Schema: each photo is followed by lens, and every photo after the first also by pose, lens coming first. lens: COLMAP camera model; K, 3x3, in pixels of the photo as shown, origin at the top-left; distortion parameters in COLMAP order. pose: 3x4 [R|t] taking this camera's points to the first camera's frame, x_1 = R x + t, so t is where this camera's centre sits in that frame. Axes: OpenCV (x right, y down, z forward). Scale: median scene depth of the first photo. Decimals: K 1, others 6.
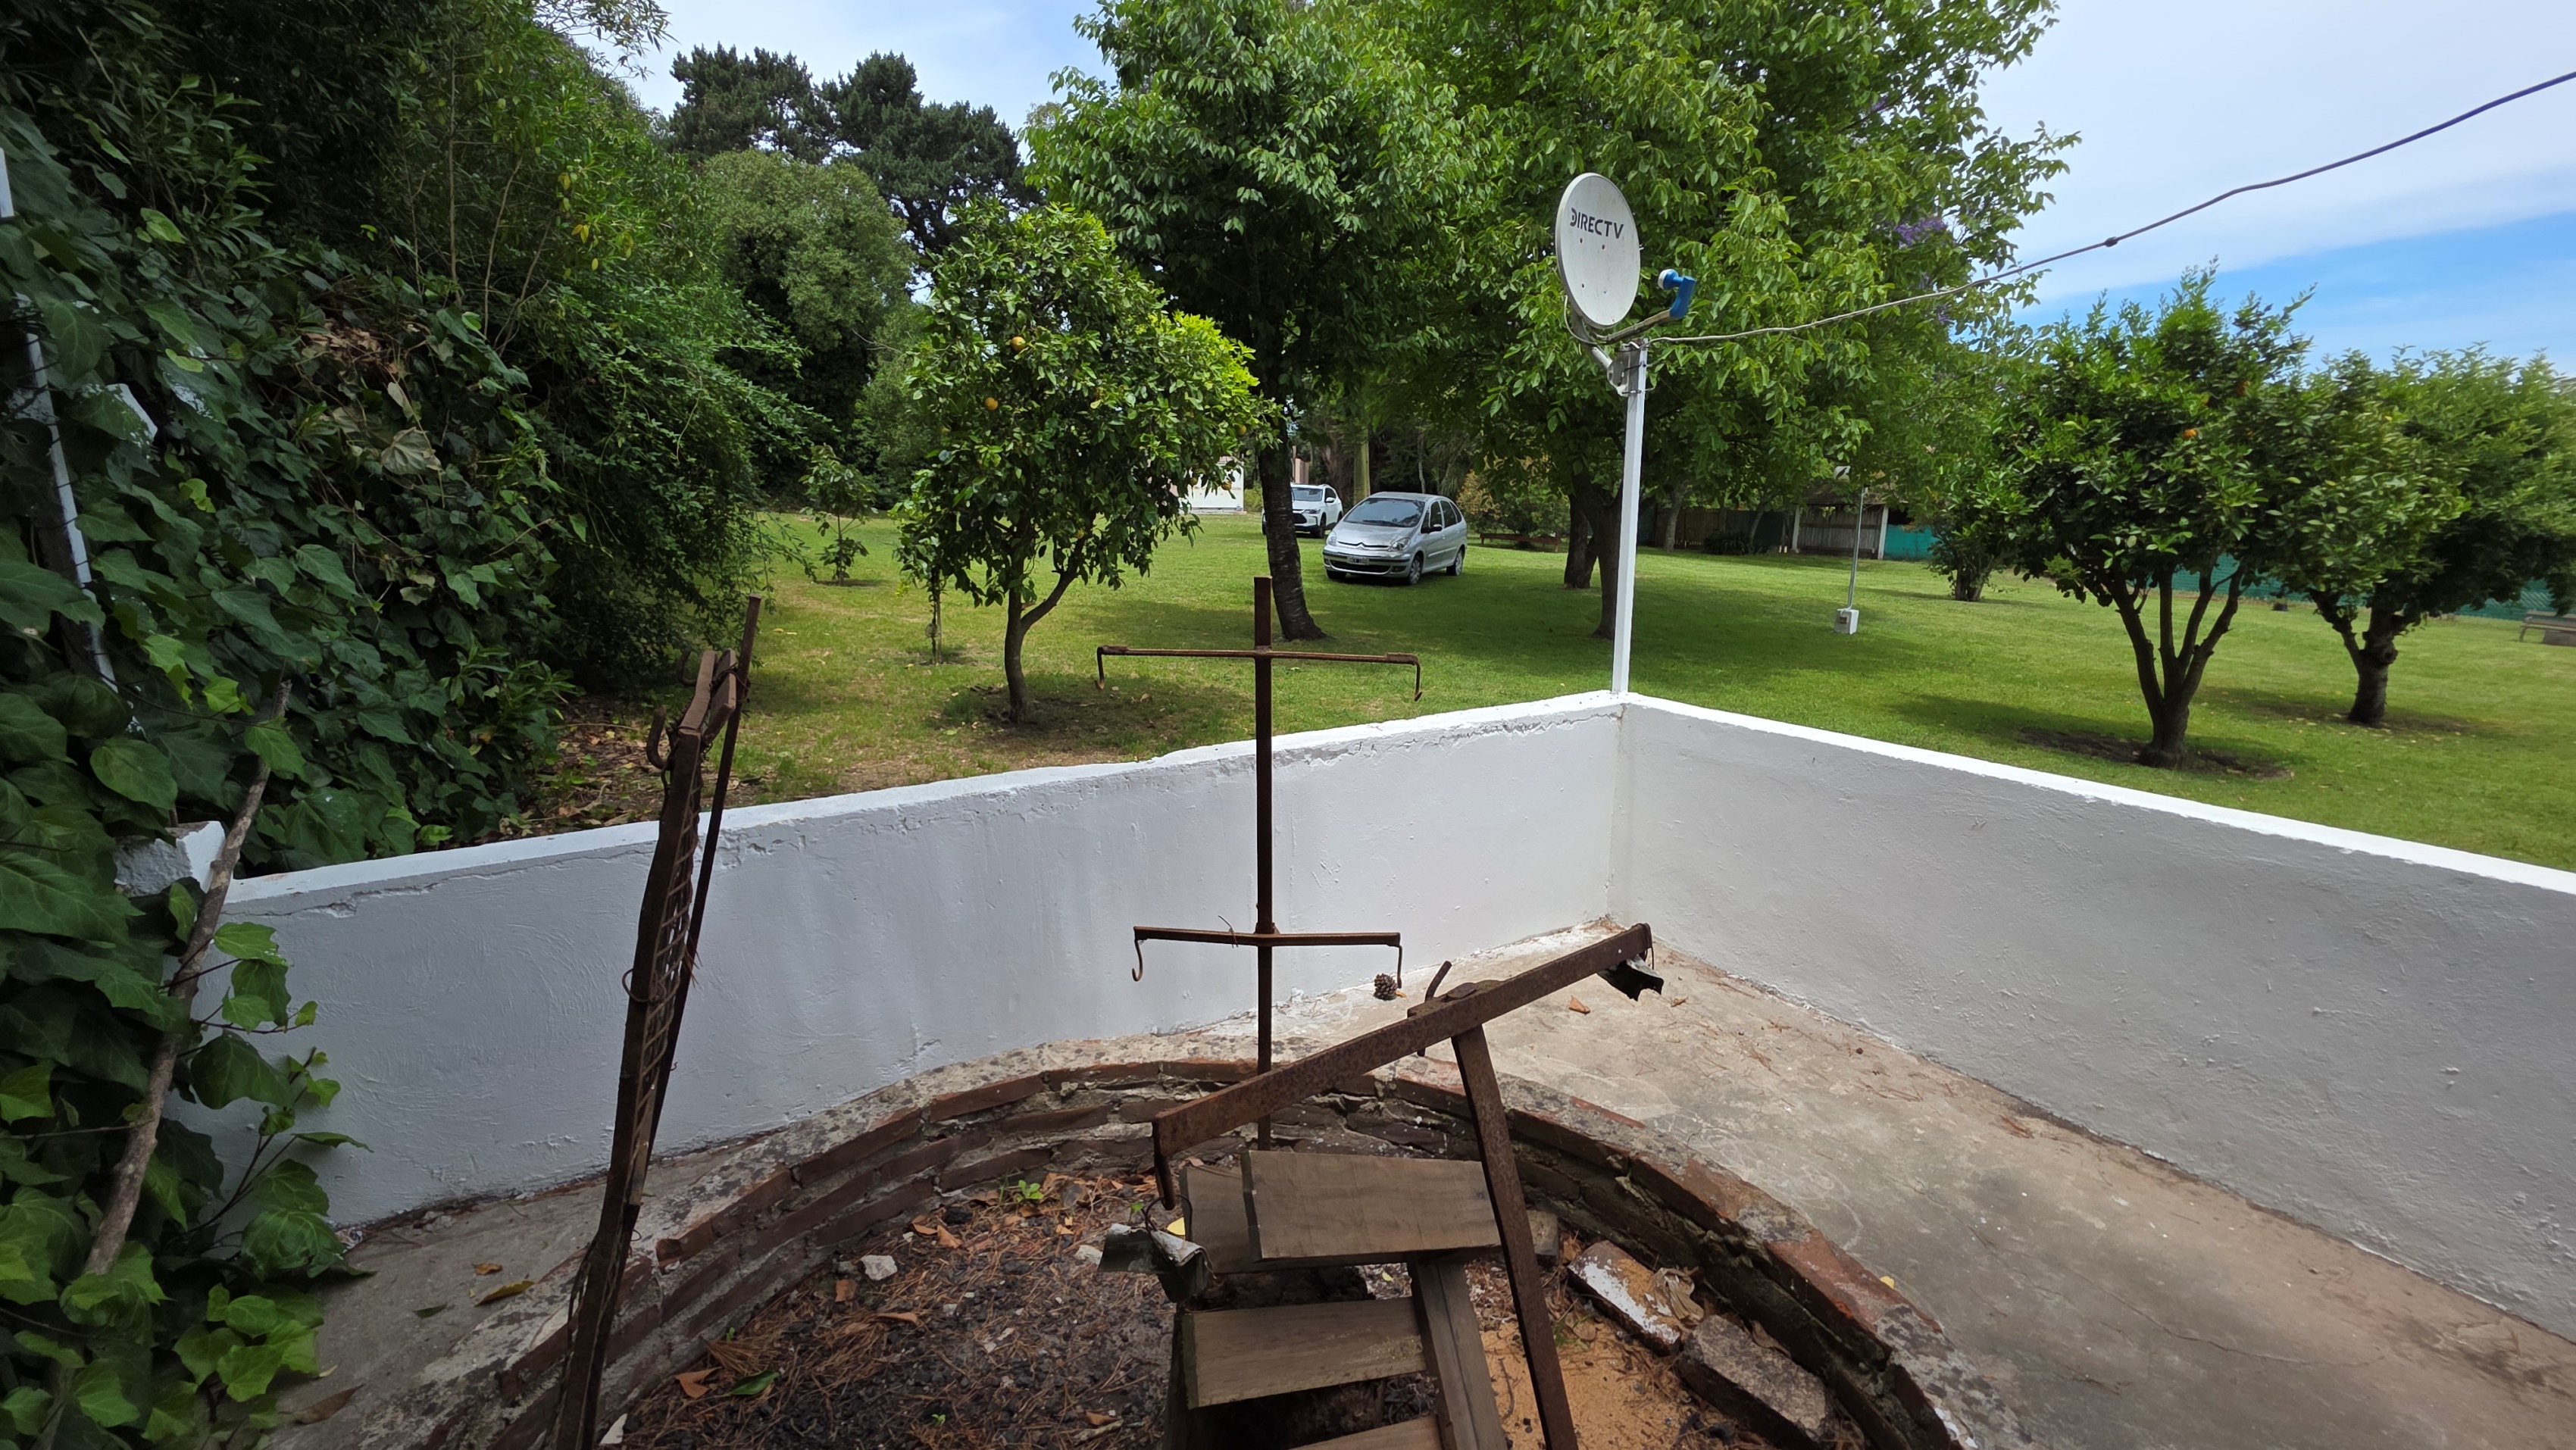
lens RADIAL K [[1024.6, 0, 1291.2], [0, 1024.6, 710.5], [0, 0, 1]] dist [0.015131, -0.009725]
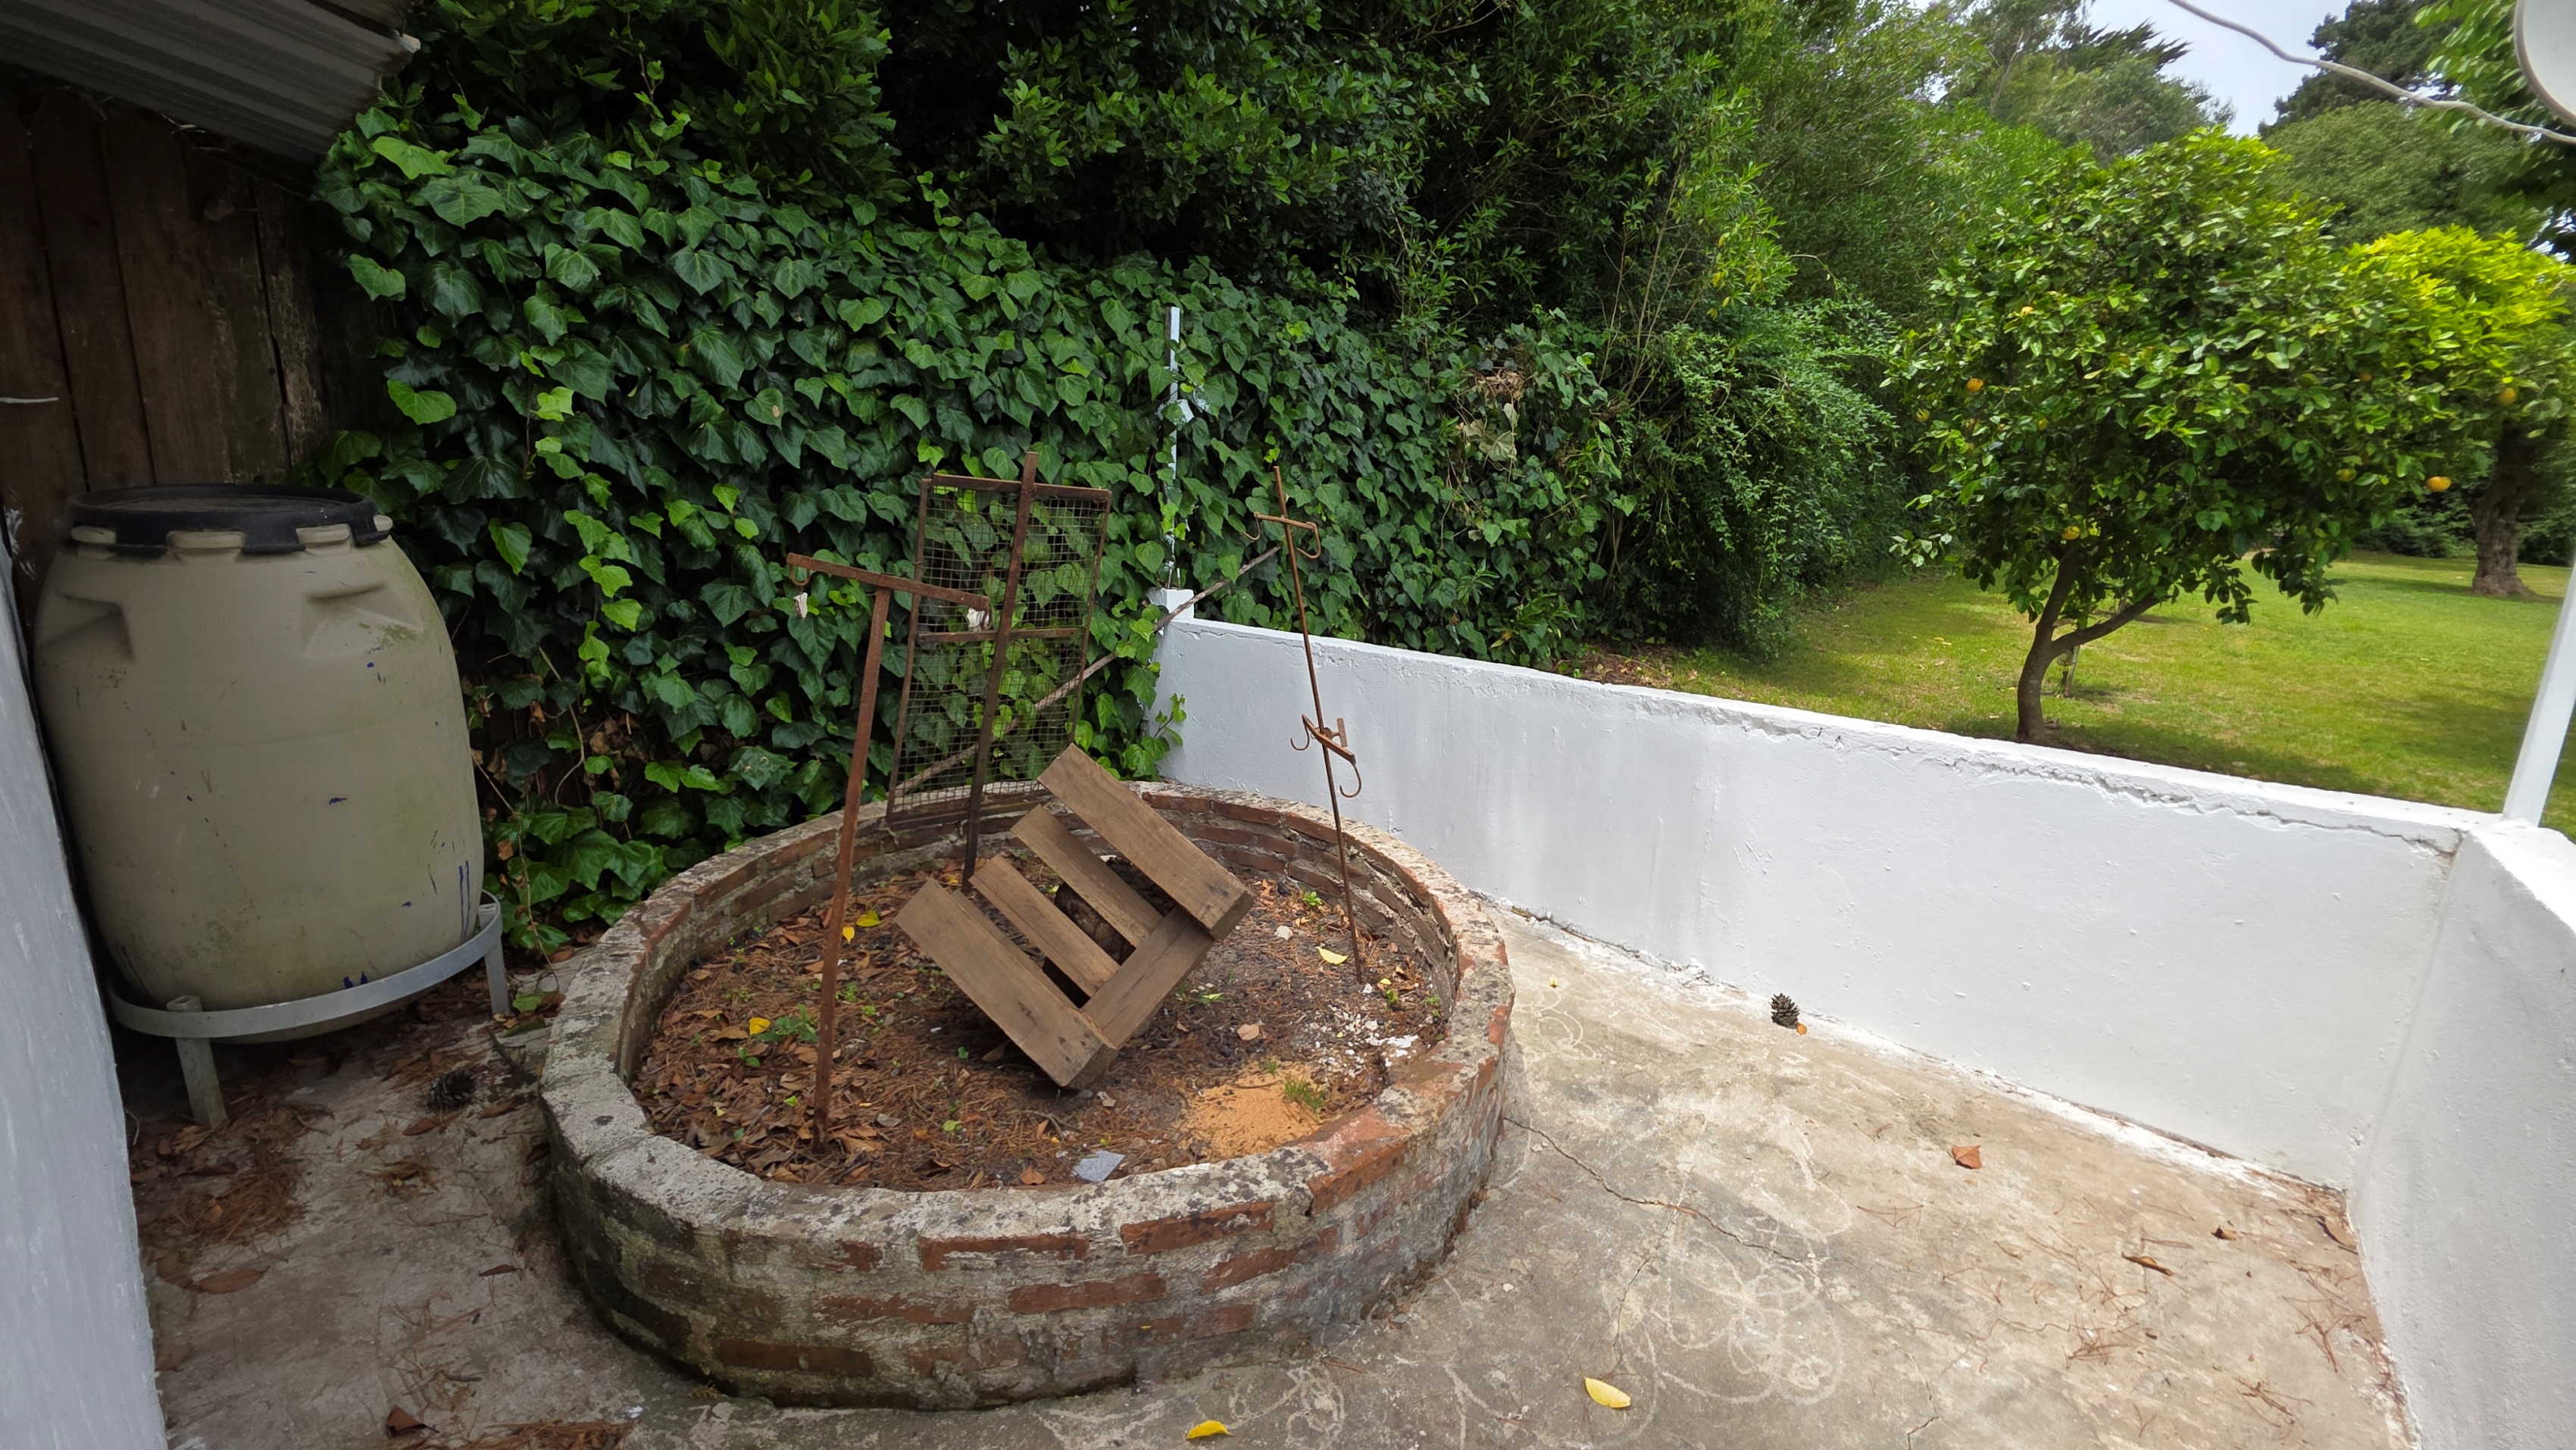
lens RADIAL K [[1024.6, 0, 1291.2], [0, 1024.6, 710.5], [0, 0, 1]] dist [0.015131, -0.009725]
pose [[0.313492, 0.205733, -0.927036, 0.749667], [-0.234641, 0.962758, 0.134313, 0.005043], [0.920145, 0.175414, 0.350091, 0.279000]]
